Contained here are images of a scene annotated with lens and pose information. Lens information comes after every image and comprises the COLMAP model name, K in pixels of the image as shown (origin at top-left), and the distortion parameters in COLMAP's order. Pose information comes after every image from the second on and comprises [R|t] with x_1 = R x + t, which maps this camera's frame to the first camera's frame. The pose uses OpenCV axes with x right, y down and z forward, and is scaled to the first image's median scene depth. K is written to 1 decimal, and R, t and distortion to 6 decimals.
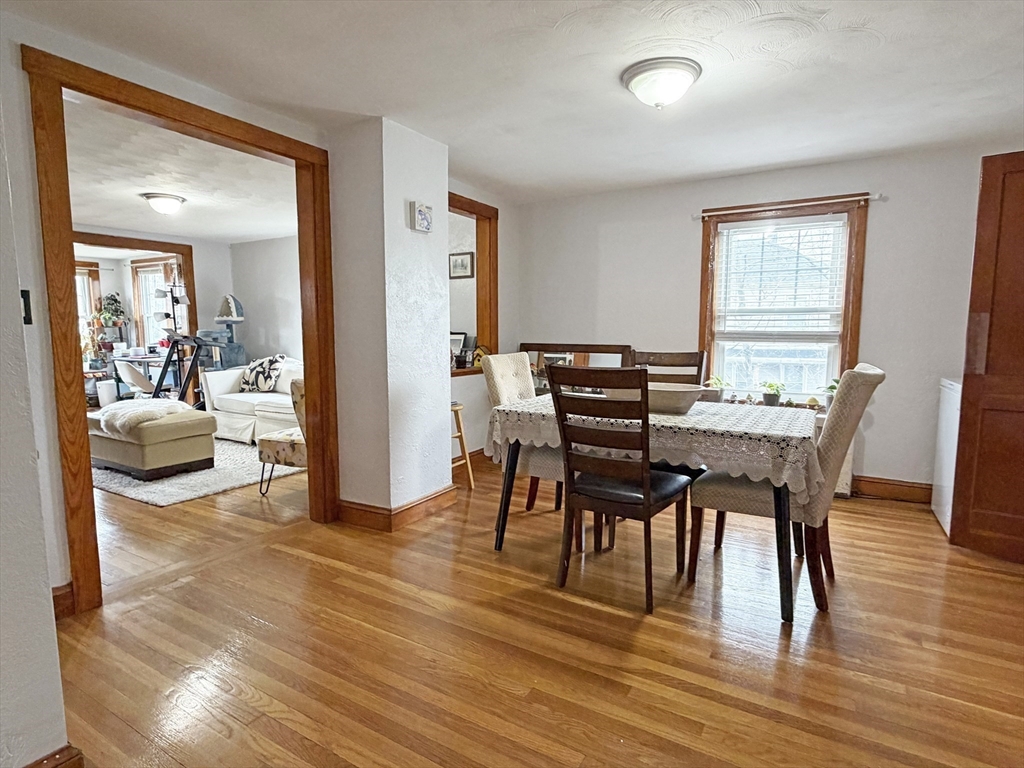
lens RADIAL K [[537.8, 0, 512.0], [0, 537.8, 384.0], [0, 0, 1]] dist [-0.003236, -0.000766]
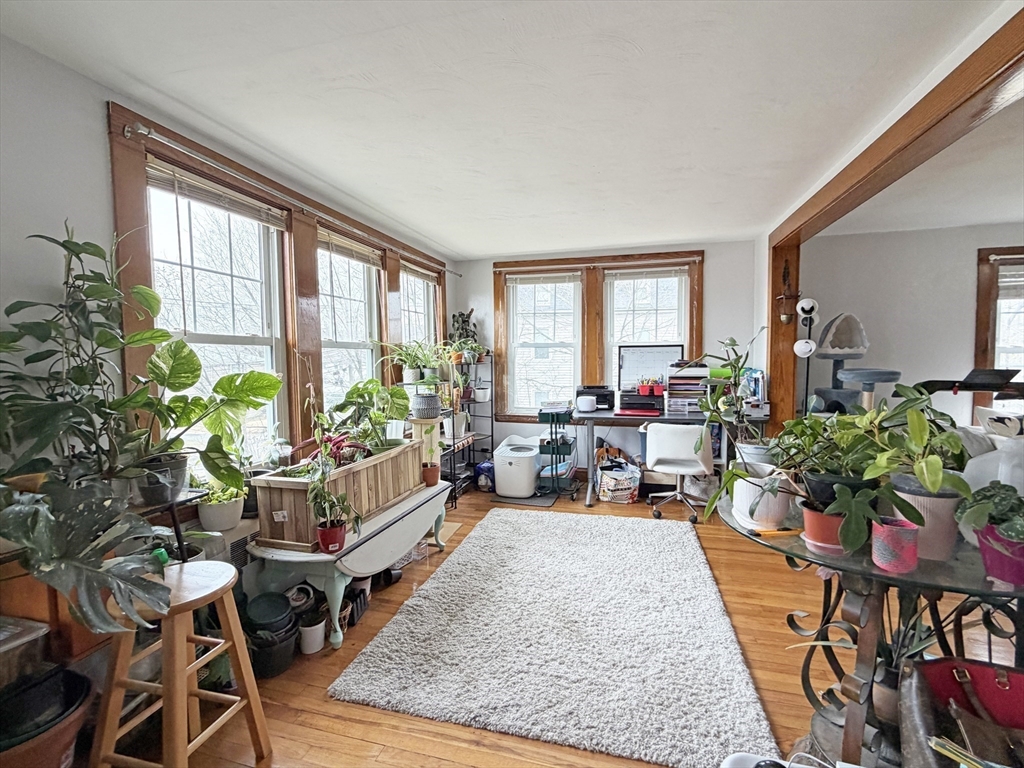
lens RADIAL K [[451.8, 0, 512.0], [0, 451.8, 384.0], [0, 0, 1]] dist [0.002222, 0.000216]
pose [[0.966285, -0.019100, 0.256765, -0.832598], [0.030812, 0.998656, -0.041668, -0.056366], [-0.255625, 0.048175, 0.965575, 0.466753]]
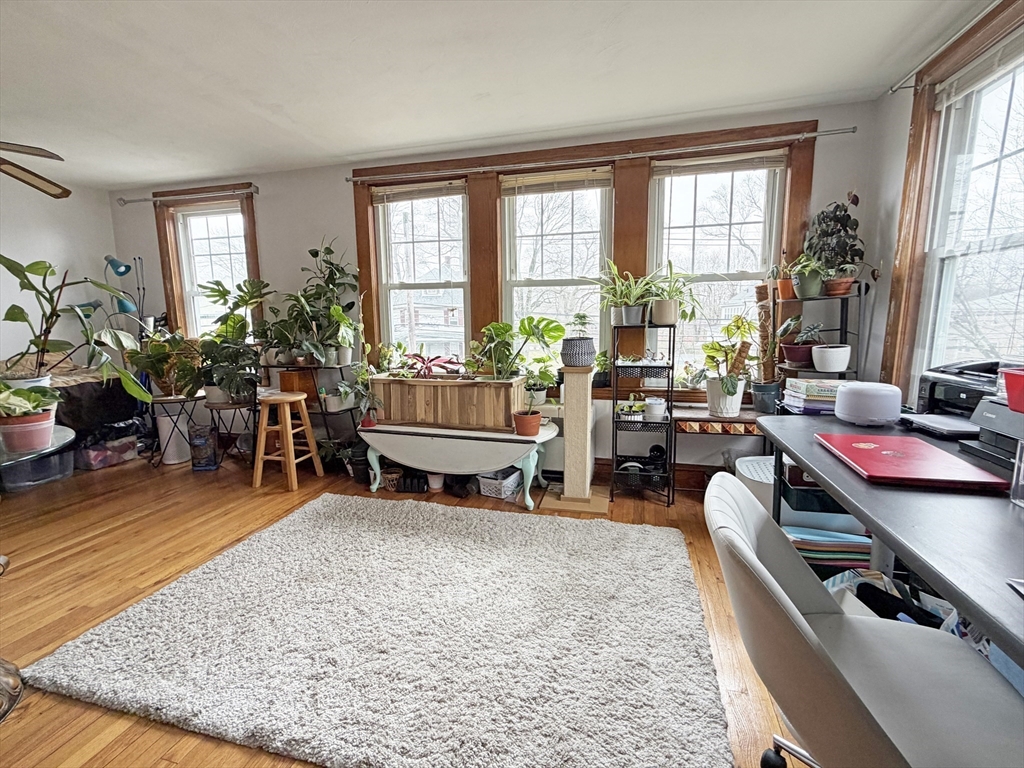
lens RADIAL K [[465.7, 0, 512.0], [0, 465.7, 384.0], [0, 0, 1]] dist [0.003412, -0.000521]
pose [[0.260547, 0.149313, -0.953845, -0.497638], [-0.090351, 0.987404, 0.129886, -0.072515], [0.961224, 0.052339, 0.270756, 0.724951]]
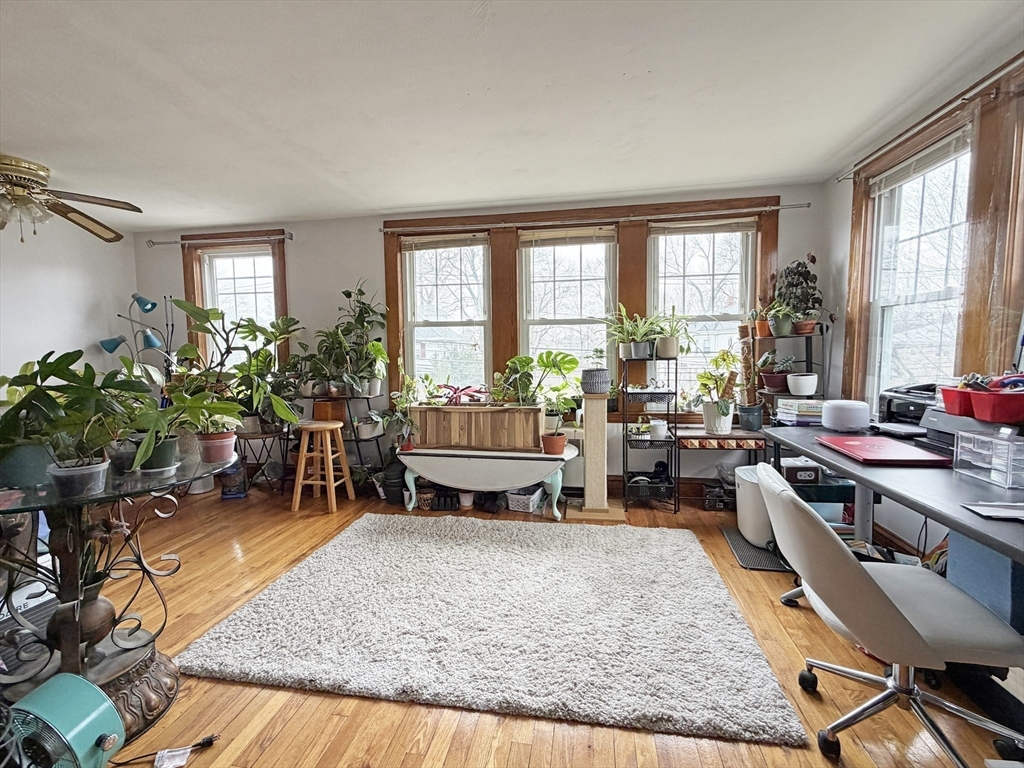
lens RADIAL K [[465.7, 0, 512.0], [0, 465.7, 384.0], [0, 0, 1]] dist [0.003412, -0.000521]
pose [[0.349372, 0.079157, -0.933635, -0.468115], [-0.086854, 0.994871, 0.051848, -0.067956], [0.932950, 0.062976, 0.354455, 0.657278]]
